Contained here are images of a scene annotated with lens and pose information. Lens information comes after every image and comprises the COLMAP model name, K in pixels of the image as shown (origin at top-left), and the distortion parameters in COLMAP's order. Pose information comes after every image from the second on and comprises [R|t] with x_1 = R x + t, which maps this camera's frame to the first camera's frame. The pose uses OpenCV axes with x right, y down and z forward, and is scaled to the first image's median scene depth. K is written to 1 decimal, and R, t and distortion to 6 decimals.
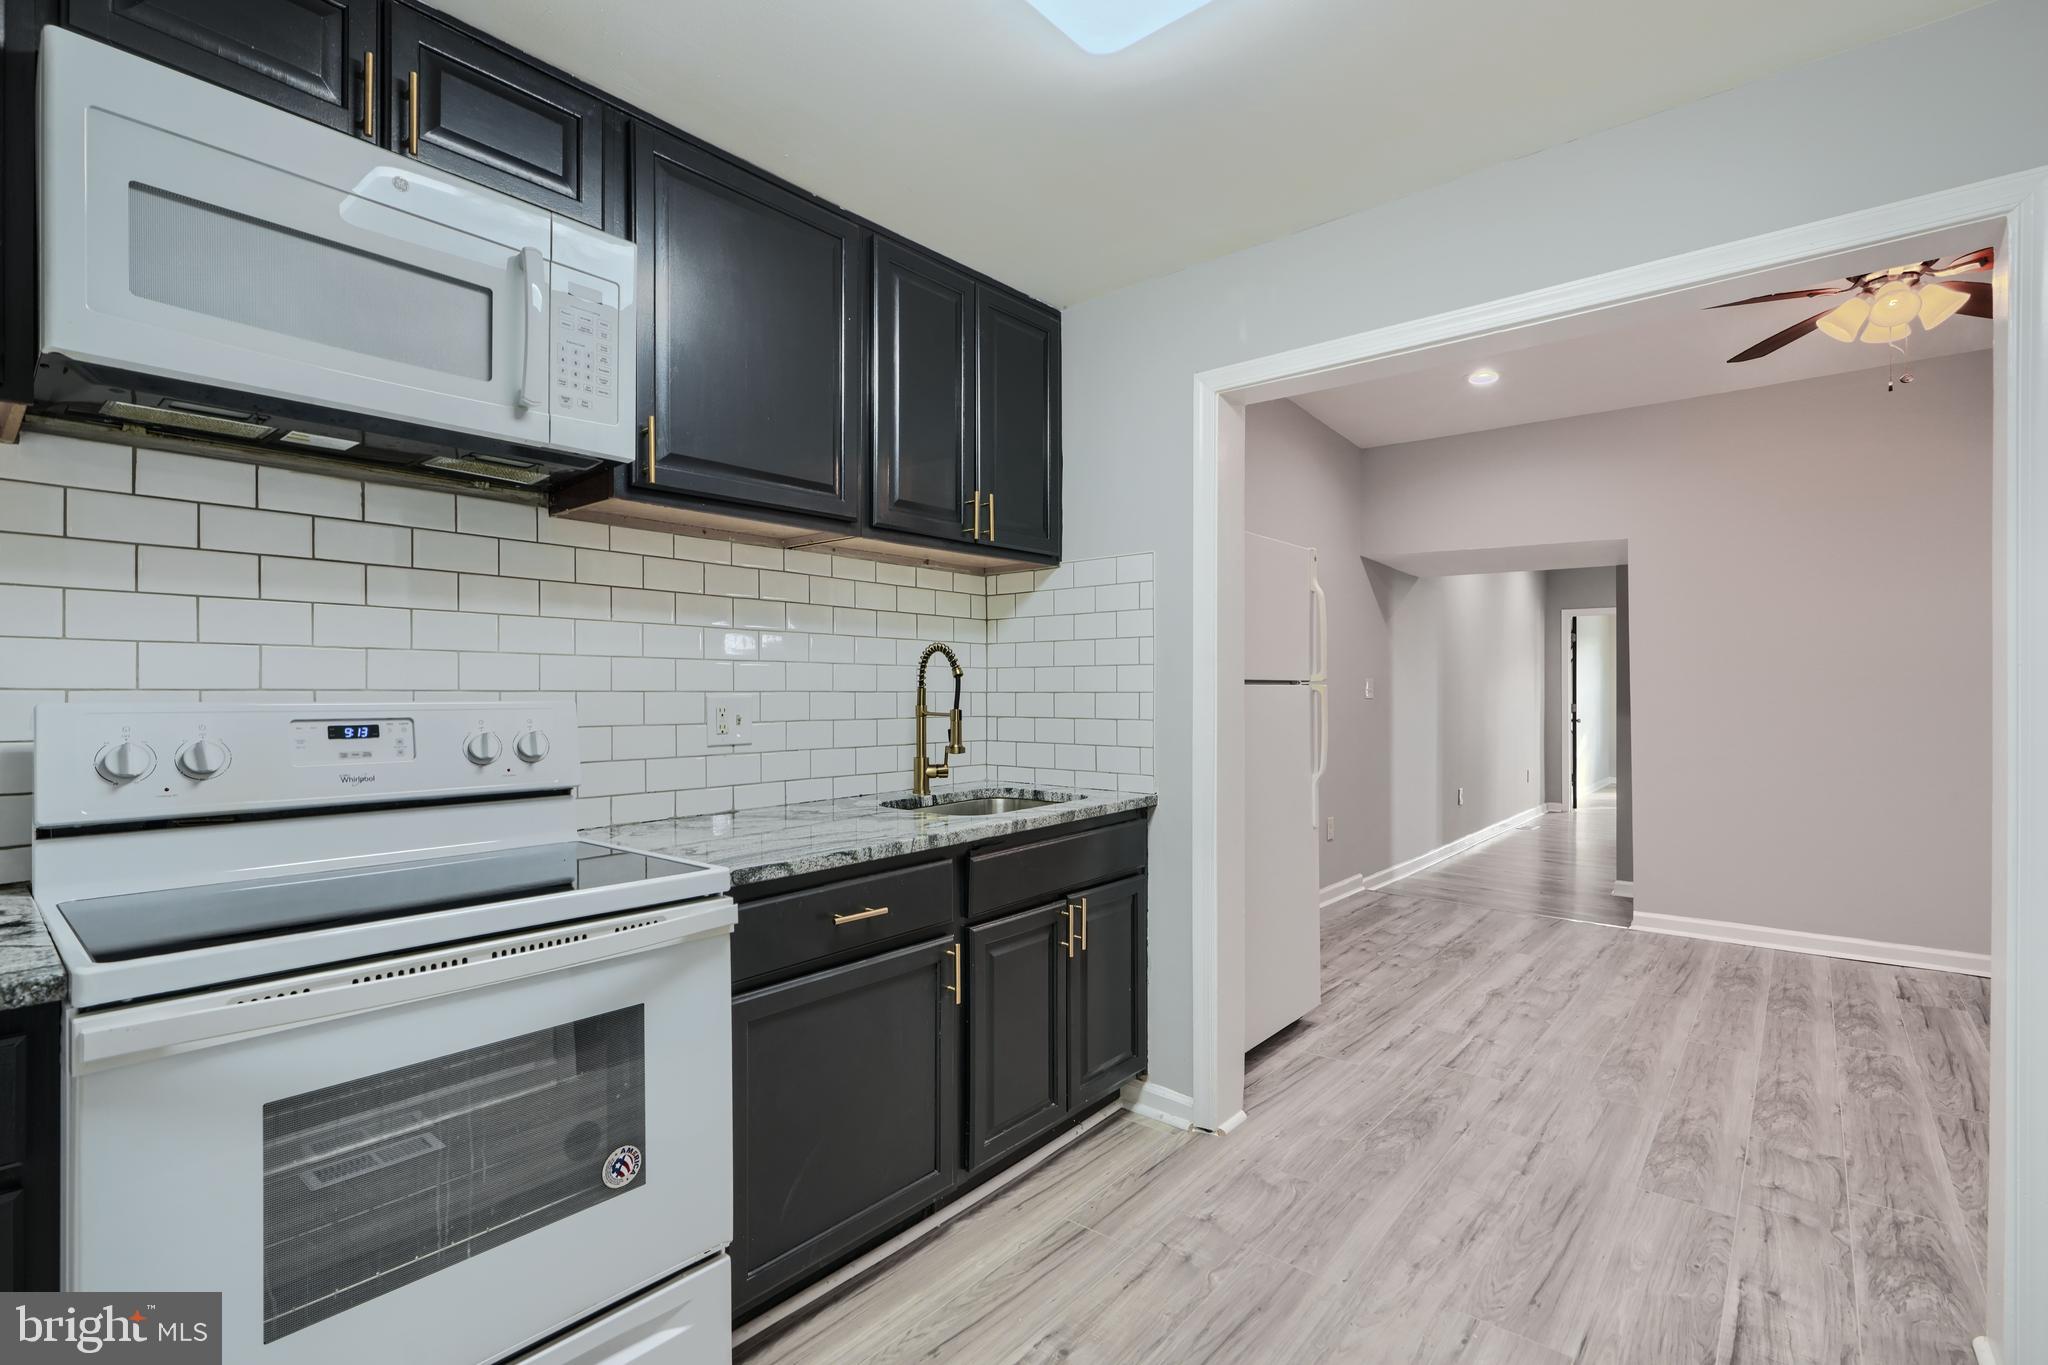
lens RADIAL K [[931.0, 0, 1022.3], [0, 931.0, 690.6], [0, 0, 1]] dist [0.001104, -0.000019]
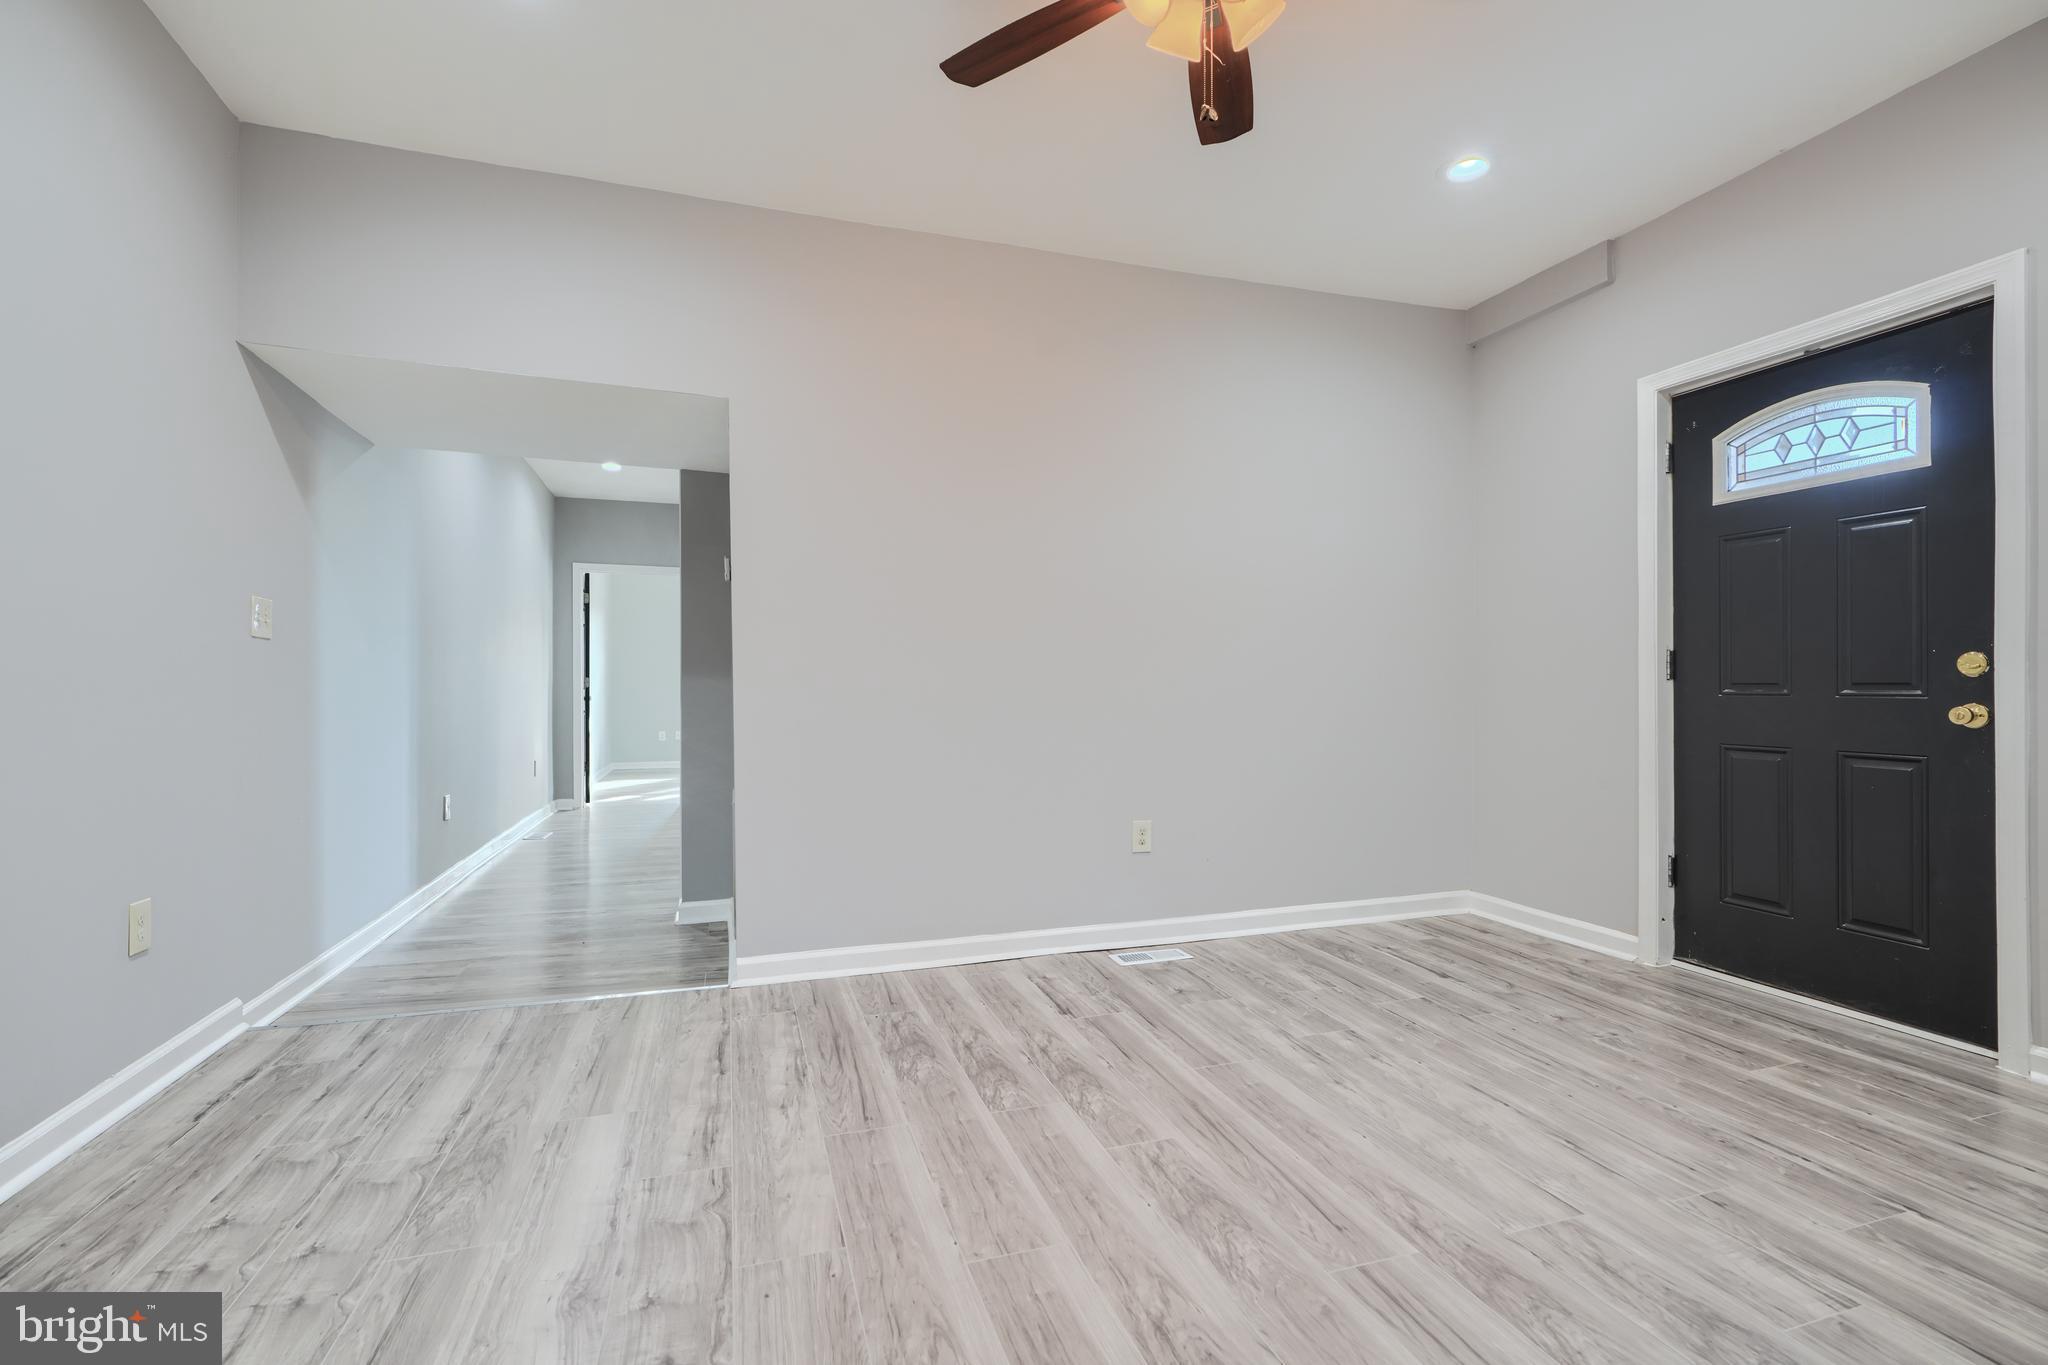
lens RADIAL K [[931.0, 0, 1031.9], [0, 931.0, 676.8], [0, 0, 1]] dist [0.001104, -0.000019]
pose [[0.528508, 0.004333, 0.848918, 0.429682], [0.001009, 0.999983, -0.005732, 0.084185], [-0.848928, 0.003885, 0.528494, 0.996687]]
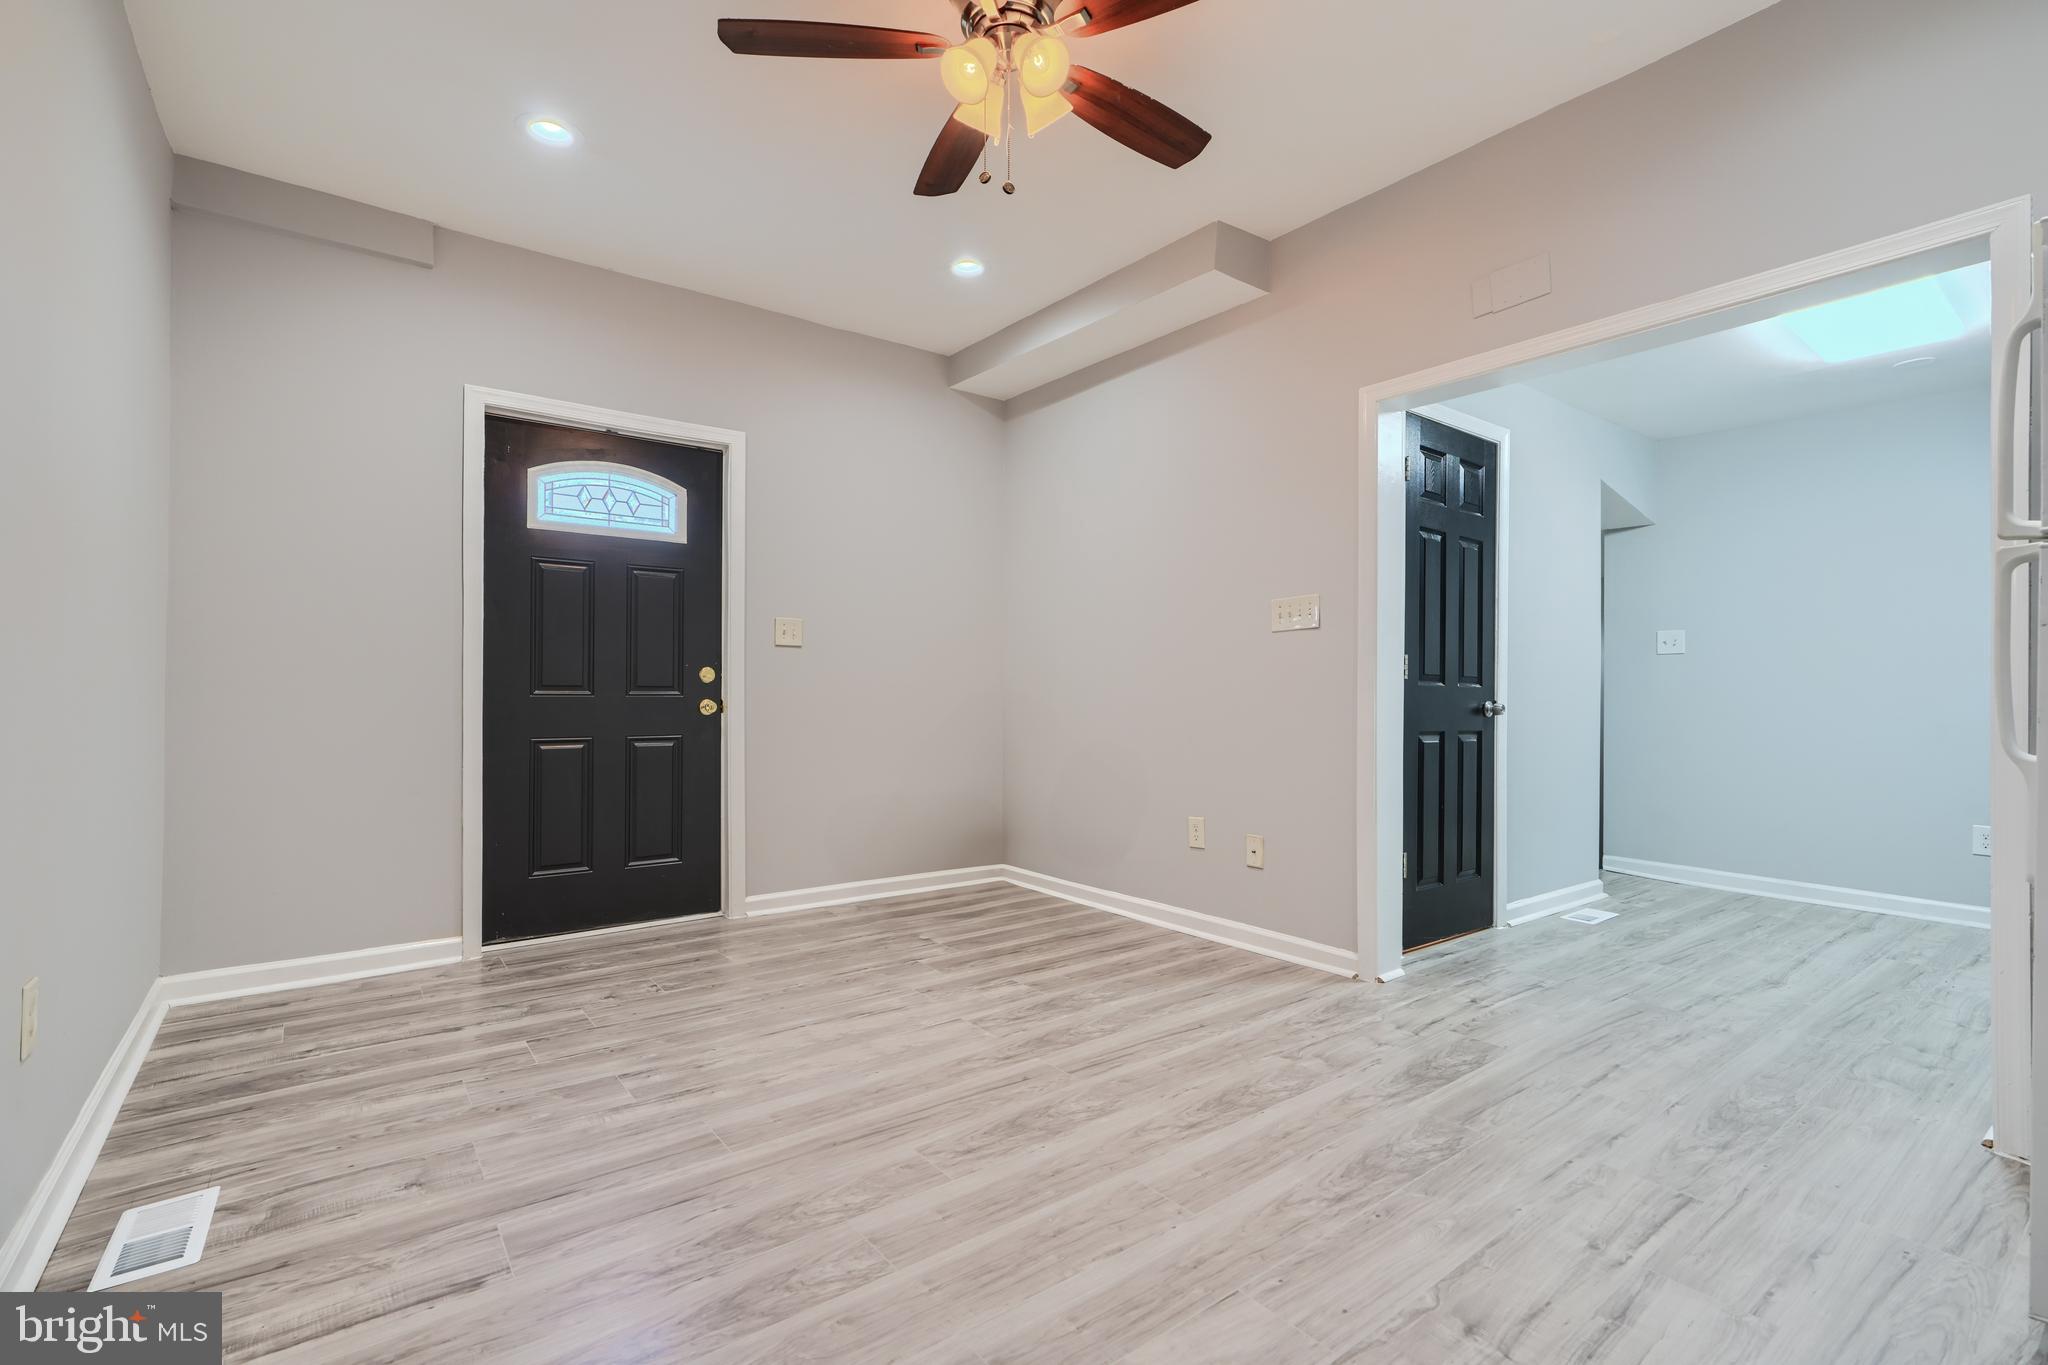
lens RADIAL K [[931.0, 0, 1028.0], [0, 931.0, 686.2], [0, 0, 1]] dist [0.001104, -0.000019]
pose [[-0.977834, -0.005506, 0.209309, 0.996581], [-0.007505, 0.999933, -0.008756, 0.095962], [-0.209247, -0.010133, -0.977810, 2.233662]]
